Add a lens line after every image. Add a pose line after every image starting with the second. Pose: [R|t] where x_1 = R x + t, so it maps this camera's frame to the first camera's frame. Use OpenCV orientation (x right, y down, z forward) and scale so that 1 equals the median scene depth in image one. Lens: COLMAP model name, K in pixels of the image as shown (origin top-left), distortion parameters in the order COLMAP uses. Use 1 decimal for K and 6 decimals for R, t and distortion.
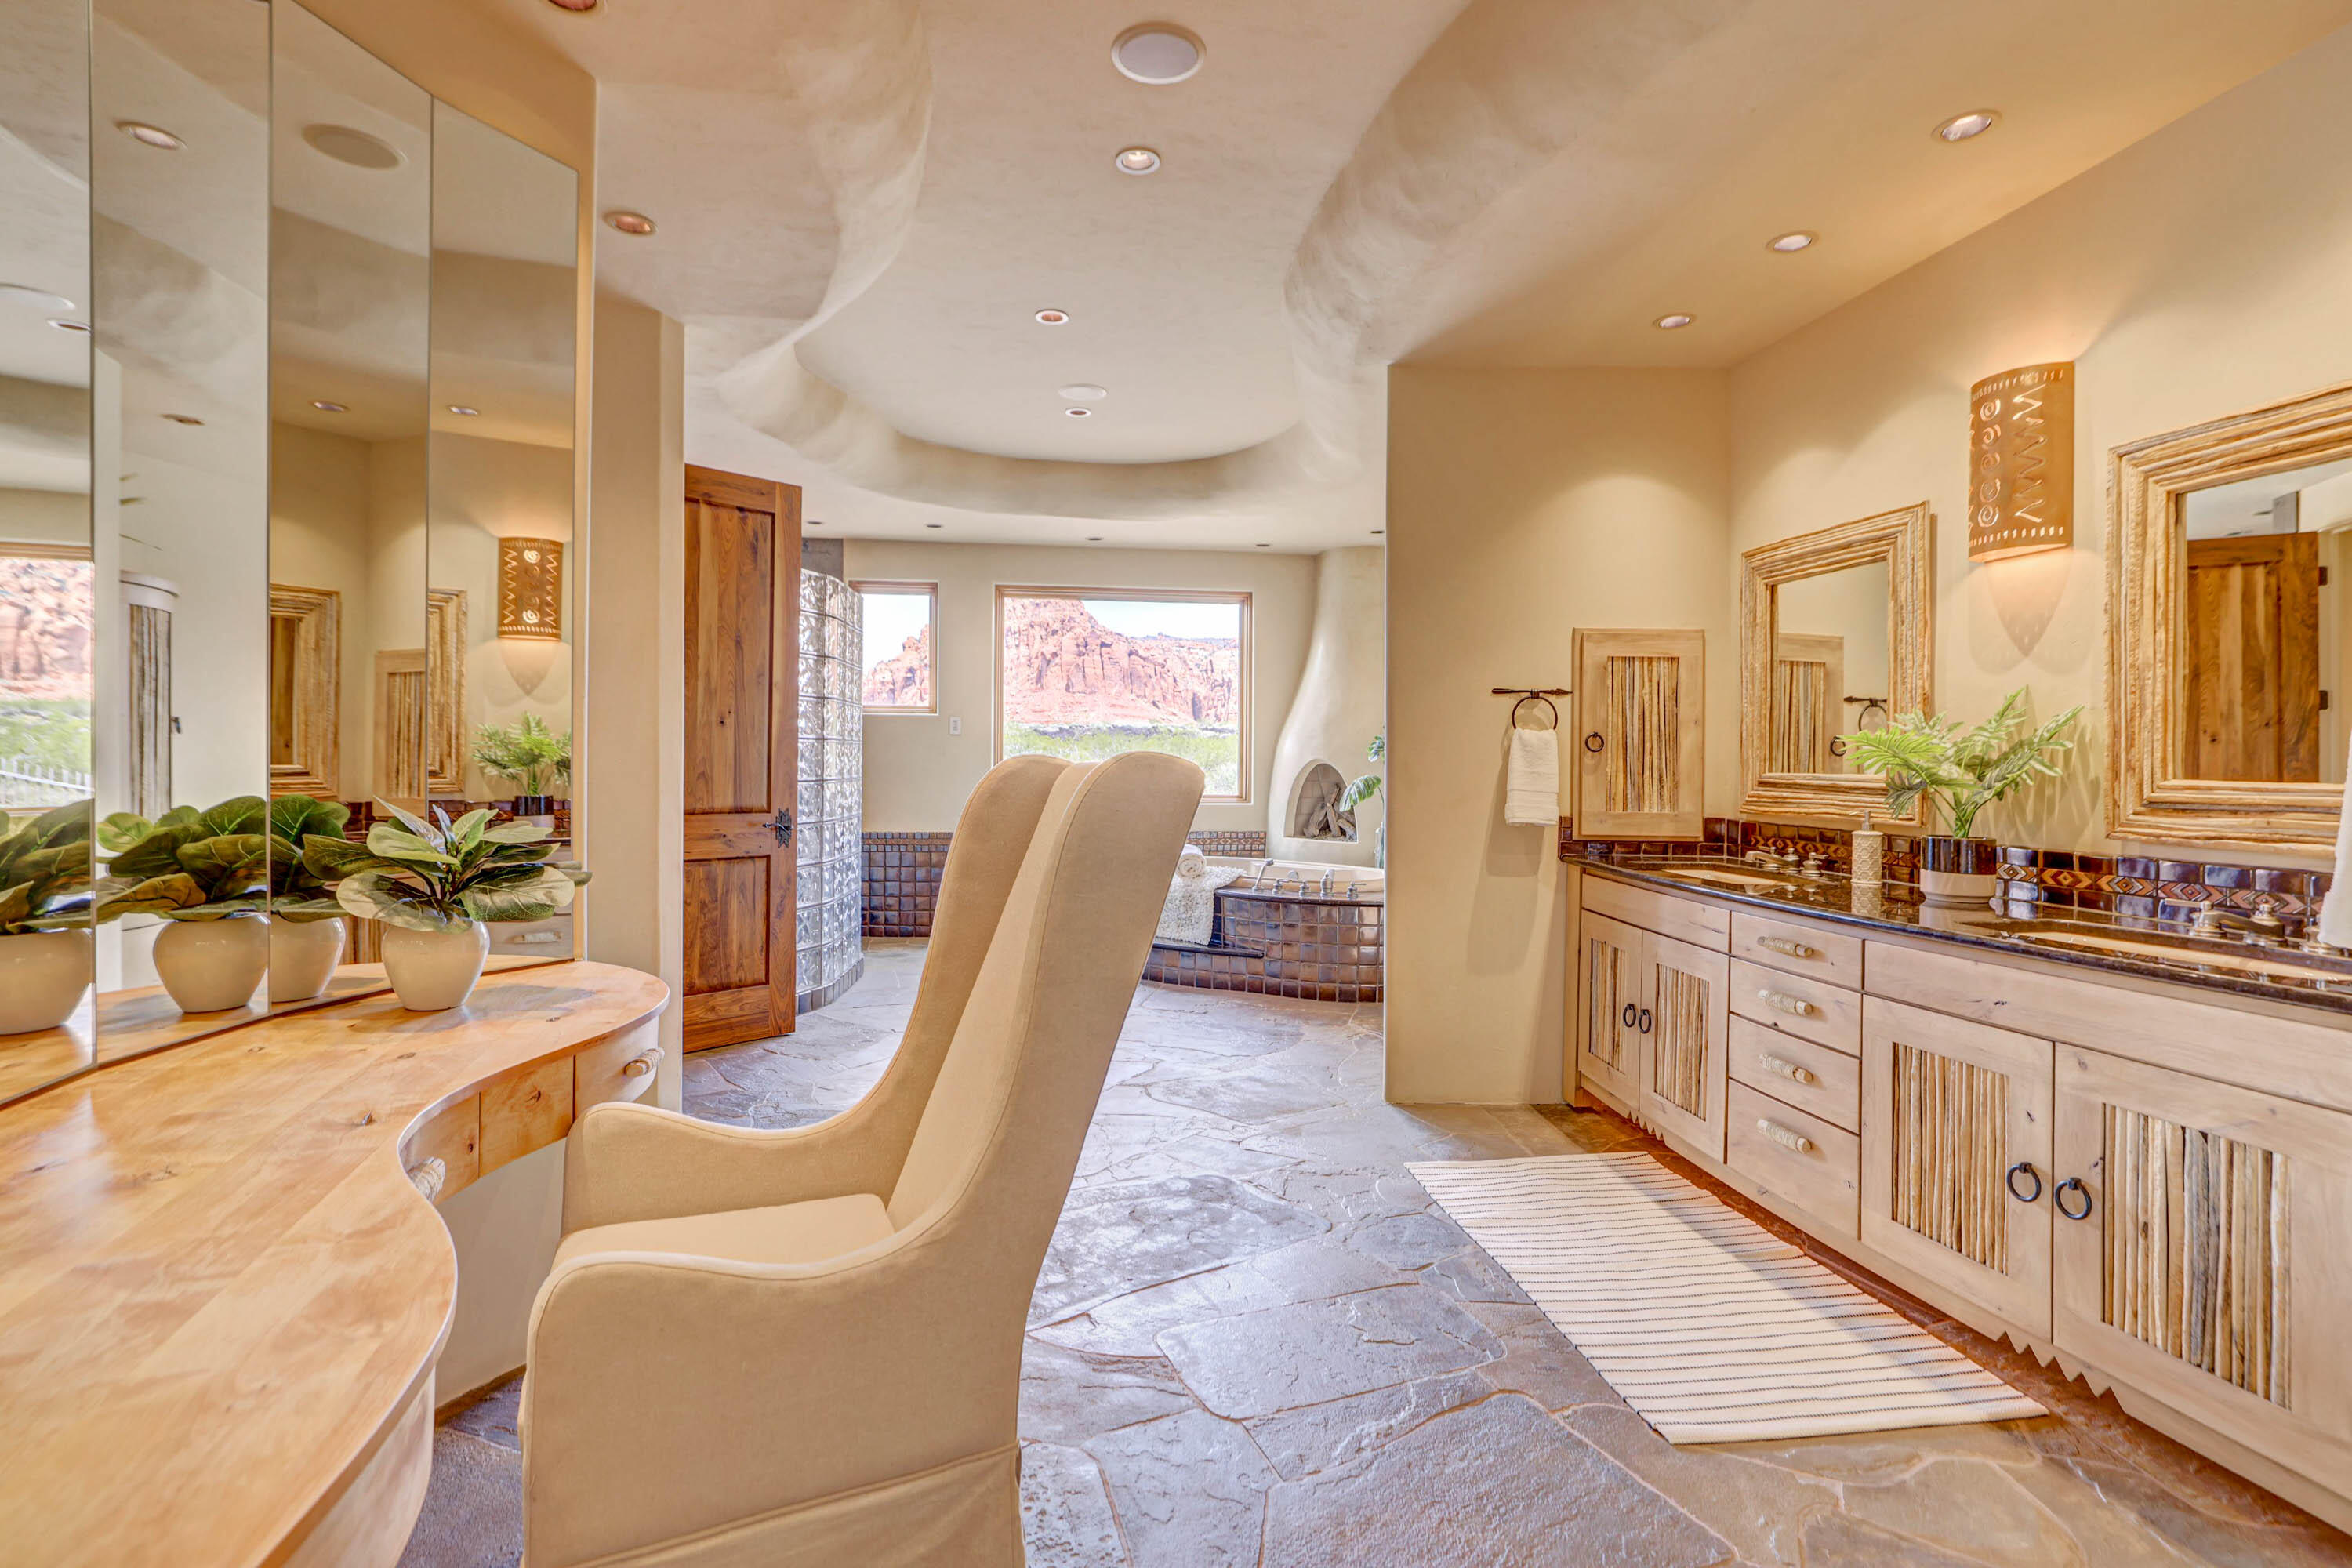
lens RADIAL K [[1191.2, 0, 1165.8], [0, 1191.2, 758.8], [0, 0, 1]] dist [-0.017455, 0.010774]
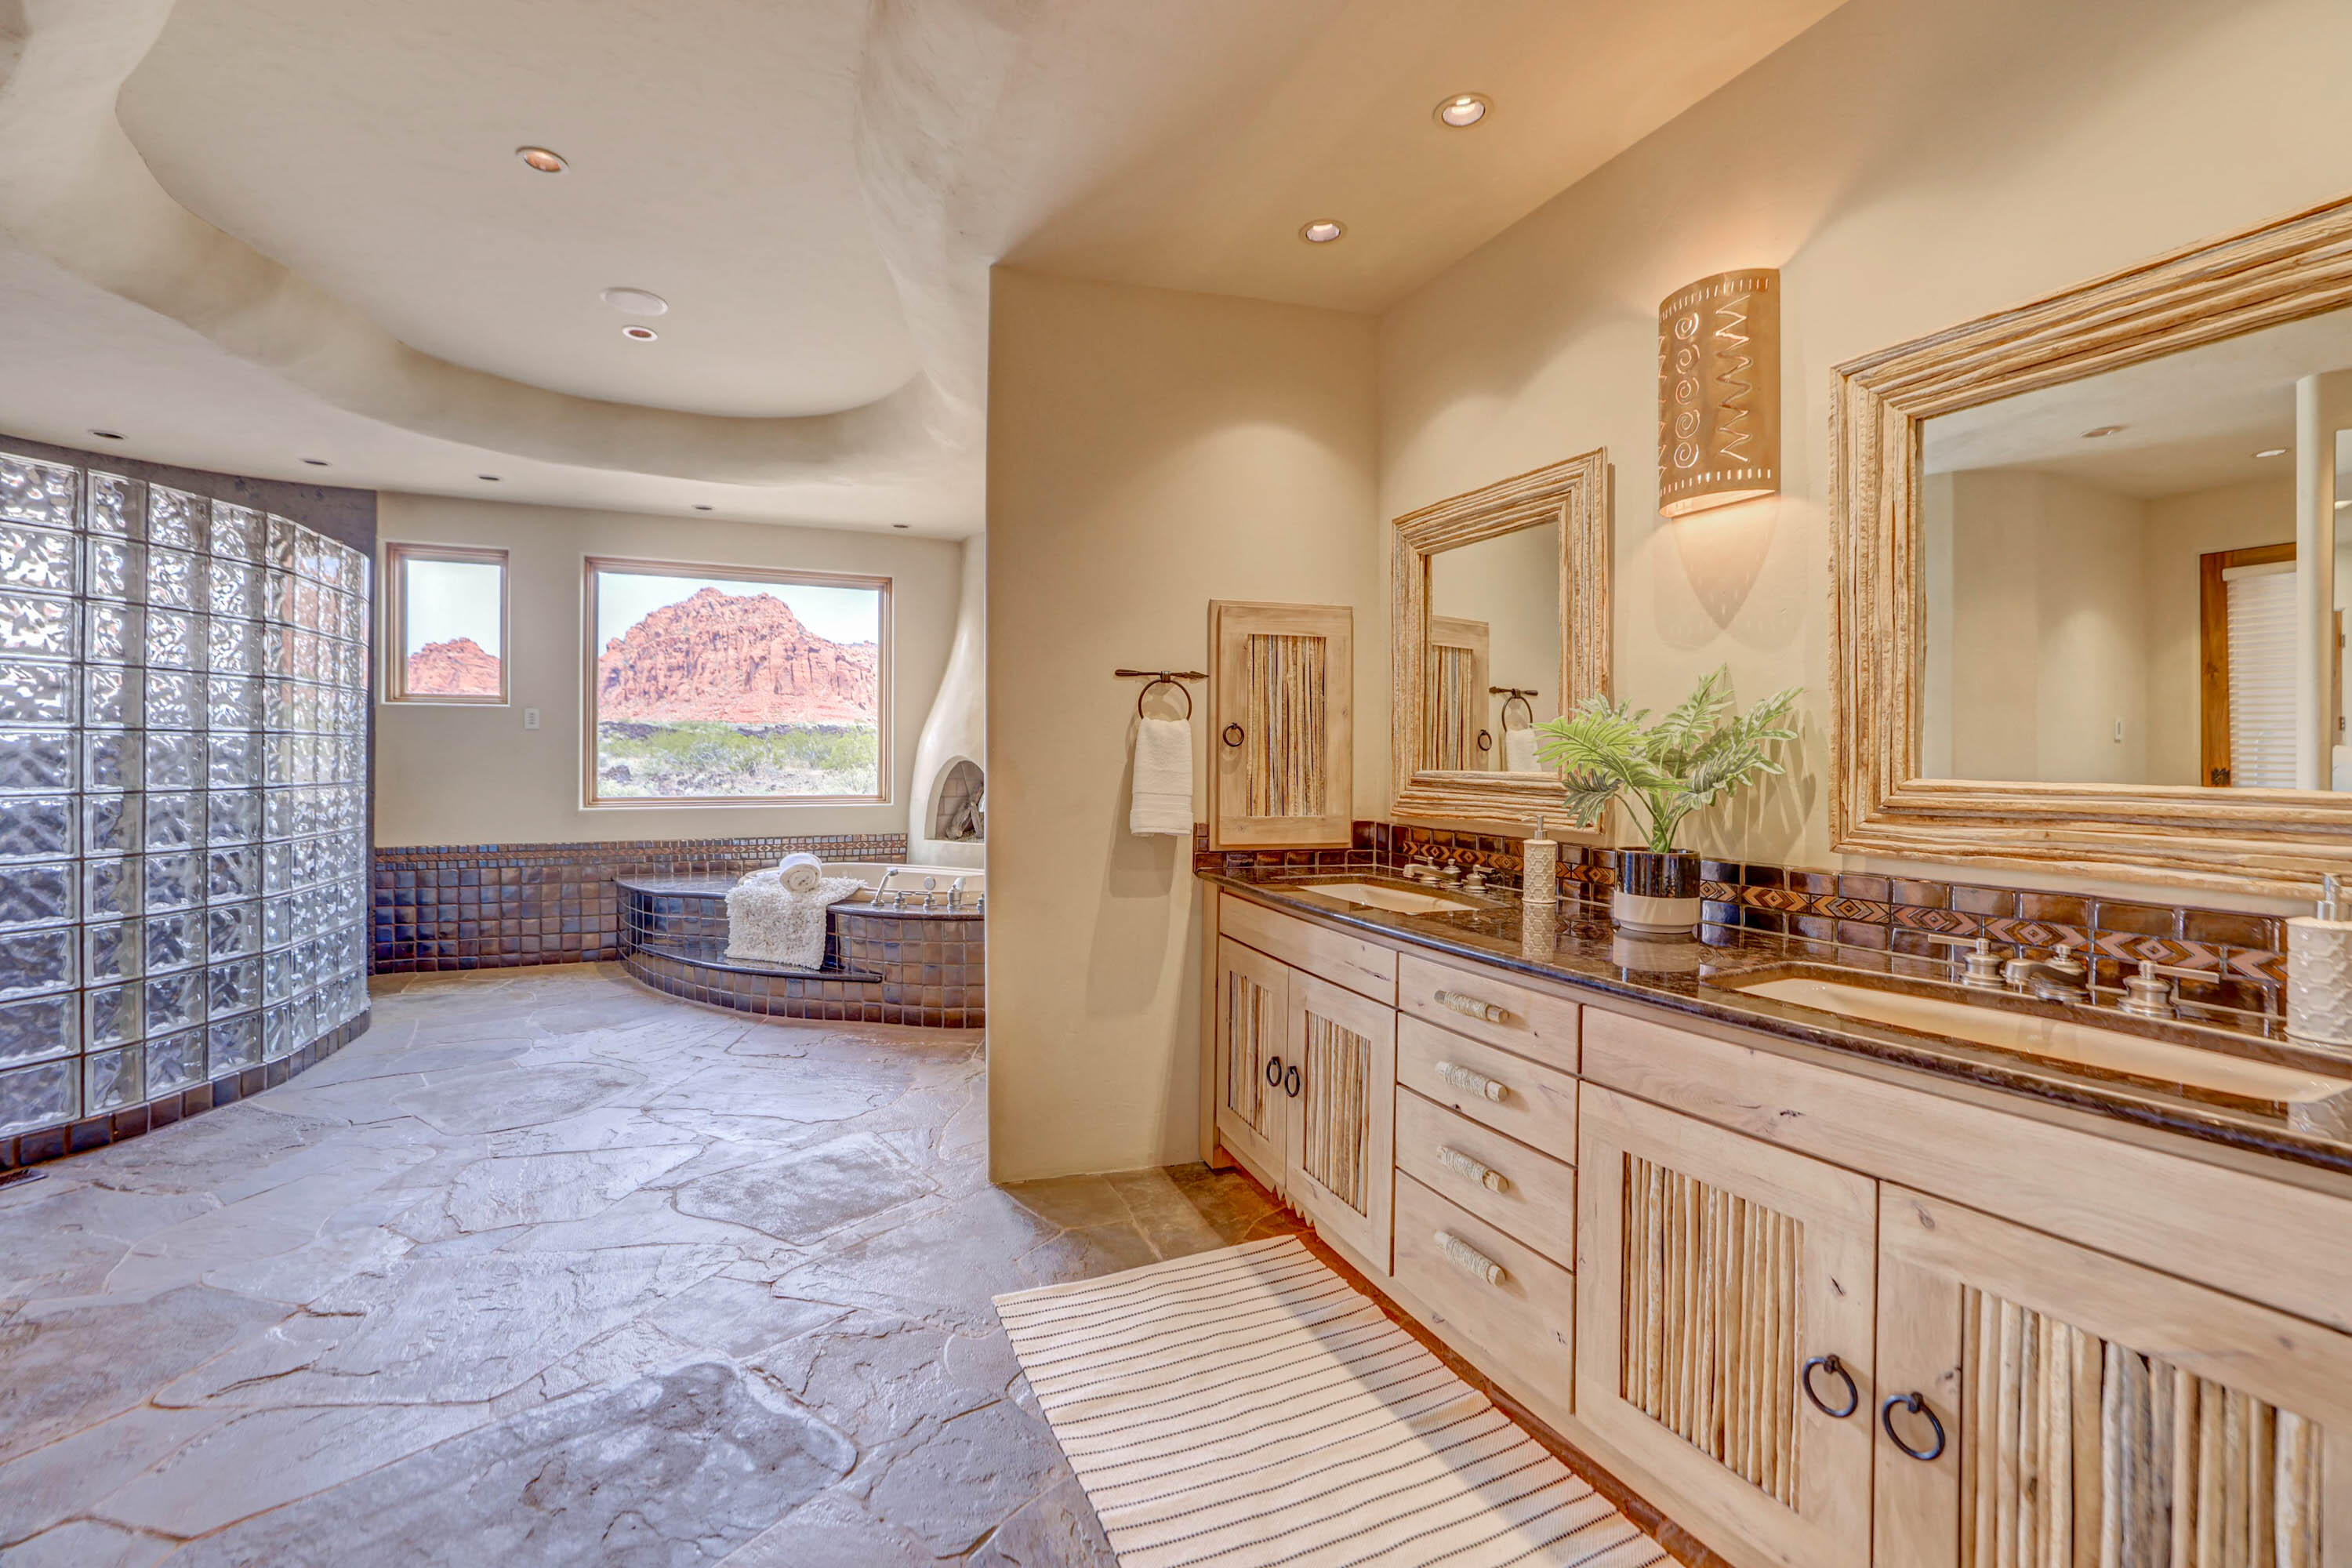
lens RADIAL K [[1042.7, 0, 1185.0], [0, 1042.7, 774.3], [0, 0, 1]] dist [-0.037093, 0.009417]
pose [[0.958088, -0.009357, 0.286322, 0.136804], [0.004036, 0.999808, 0.019169, -0.000382], [-0.286446, -0.017210, 0.957942, 0.356746]]
